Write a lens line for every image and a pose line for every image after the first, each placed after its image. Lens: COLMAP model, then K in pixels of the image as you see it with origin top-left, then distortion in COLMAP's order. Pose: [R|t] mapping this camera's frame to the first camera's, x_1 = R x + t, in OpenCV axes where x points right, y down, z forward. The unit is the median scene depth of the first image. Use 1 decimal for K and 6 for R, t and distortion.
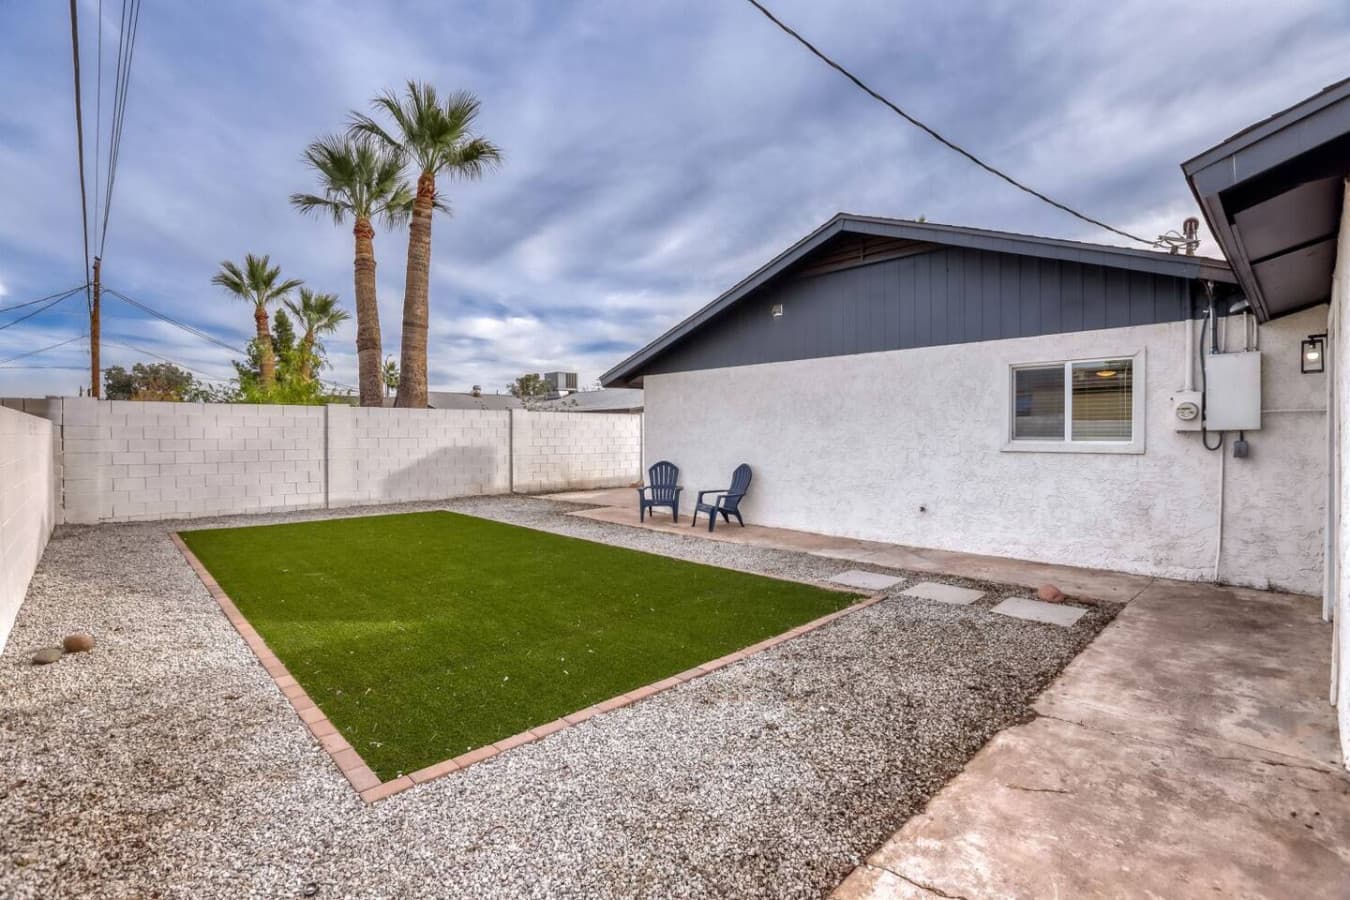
lens RADIAL K [[617.6, 0, 665.7], [0, 617.6, 441.4], [0, 0, 1]] dist [-0.020401, 0.008387]
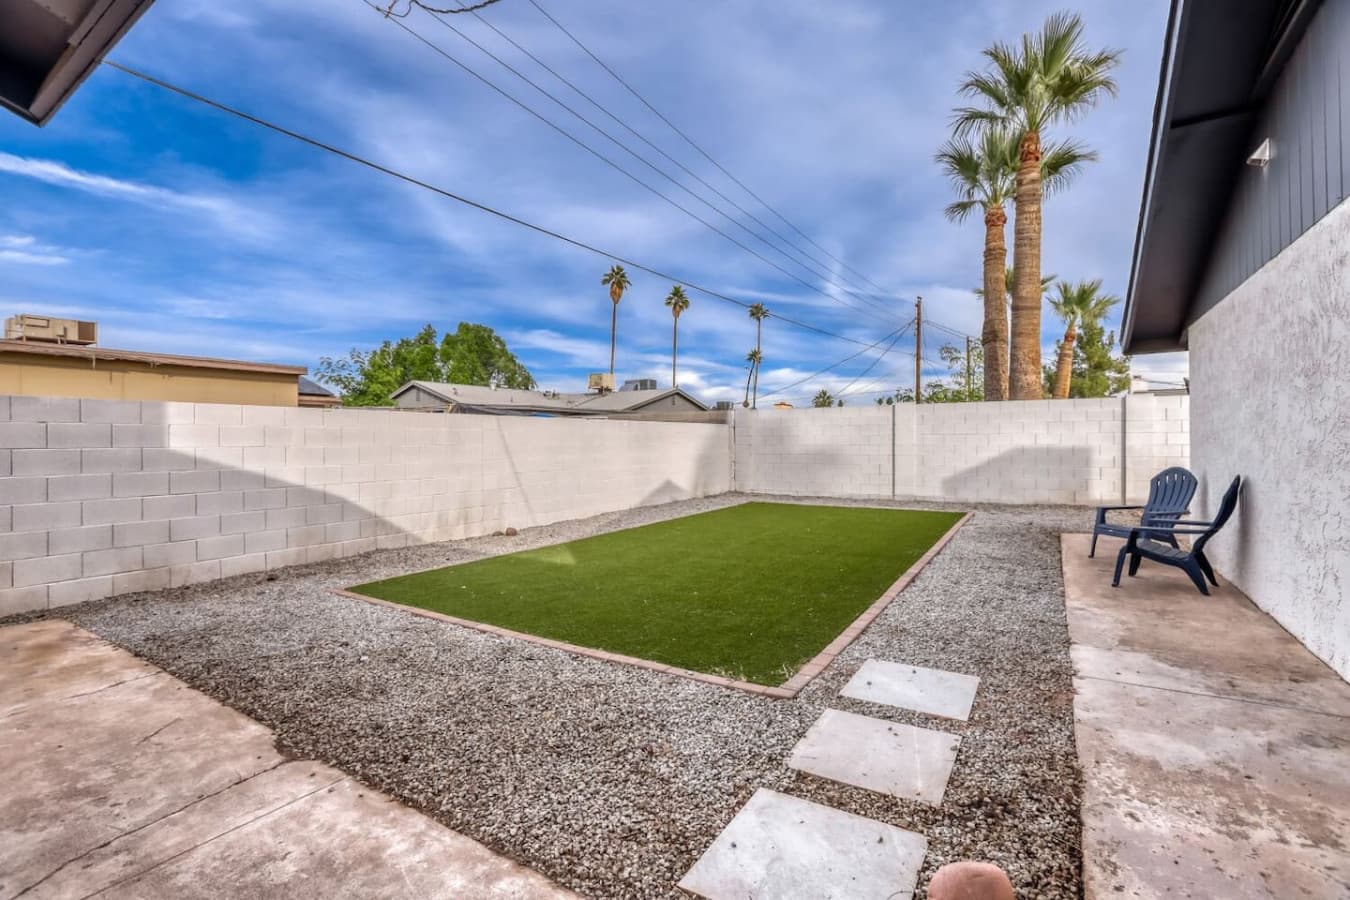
lens RADIAL K [[617.6, 0, 664.6], [0, 617.6, 458.0], [0, 0, 1]] dist [-0.020401, 0.008387]
pose [[0.210132, 0.023502, -0.977391, 0.703991], [-0.003945, 0.999723, 0.023191, 0.018818], [0.977665, -0.001017, 0.210166, 0.625528]]
